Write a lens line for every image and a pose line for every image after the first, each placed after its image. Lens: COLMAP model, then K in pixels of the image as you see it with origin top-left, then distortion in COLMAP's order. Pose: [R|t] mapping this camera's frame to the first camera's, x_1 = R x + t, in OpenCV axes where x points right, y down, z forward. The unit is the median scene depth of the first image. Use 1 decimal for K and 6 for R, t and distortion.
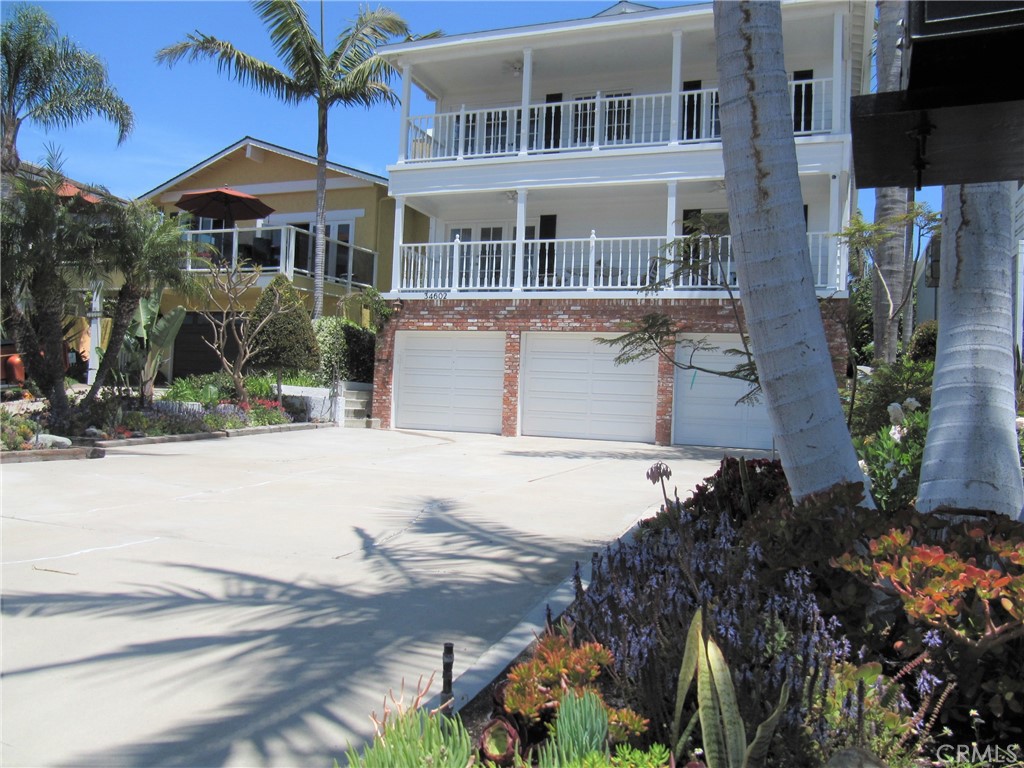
lens RADIAL K [[843.5, 0, 512.8], [0, 843.5, 379.1], [0, 0, 1]] dist [-0.014368, 0.001050]
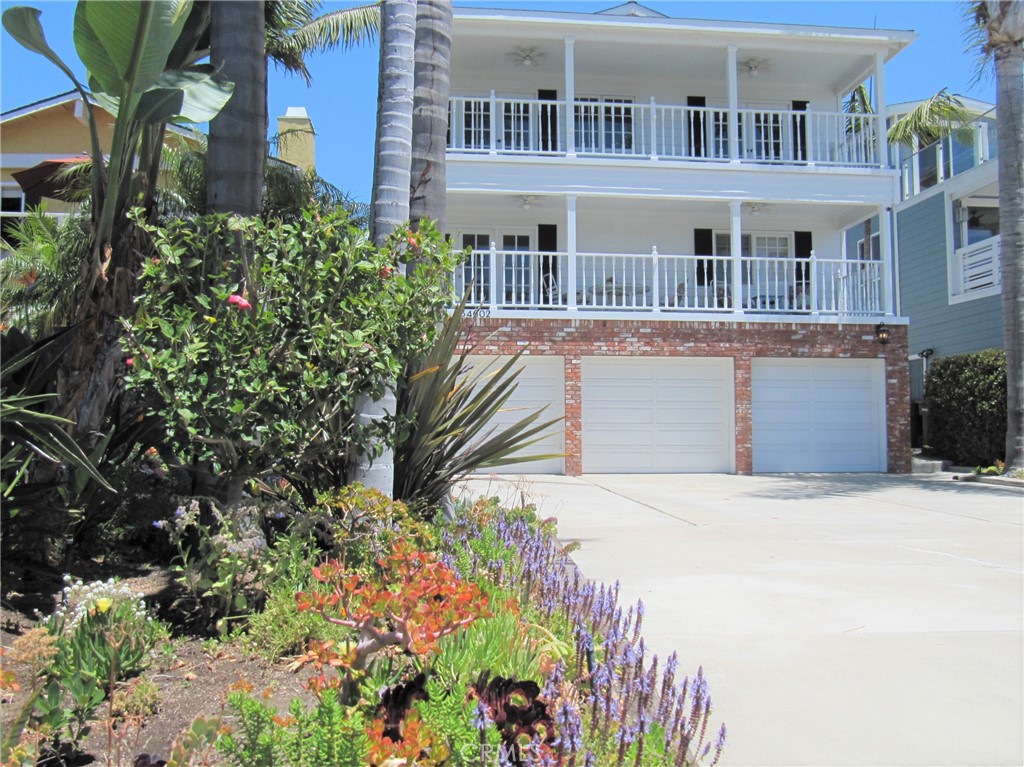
lens RADIAL K [[905.6, 0, 512.0], [0, 905.6, 388.6], [0, 0, 1]] dist [-0.027123, -0.004937]
pose [[0.889303, -0.018816, 0.456932, -0.479435], [0.025059, 0.999657, -0.007606, -0.016748], [-0.456632, 0.018214, 0.889469, 0.187799]]
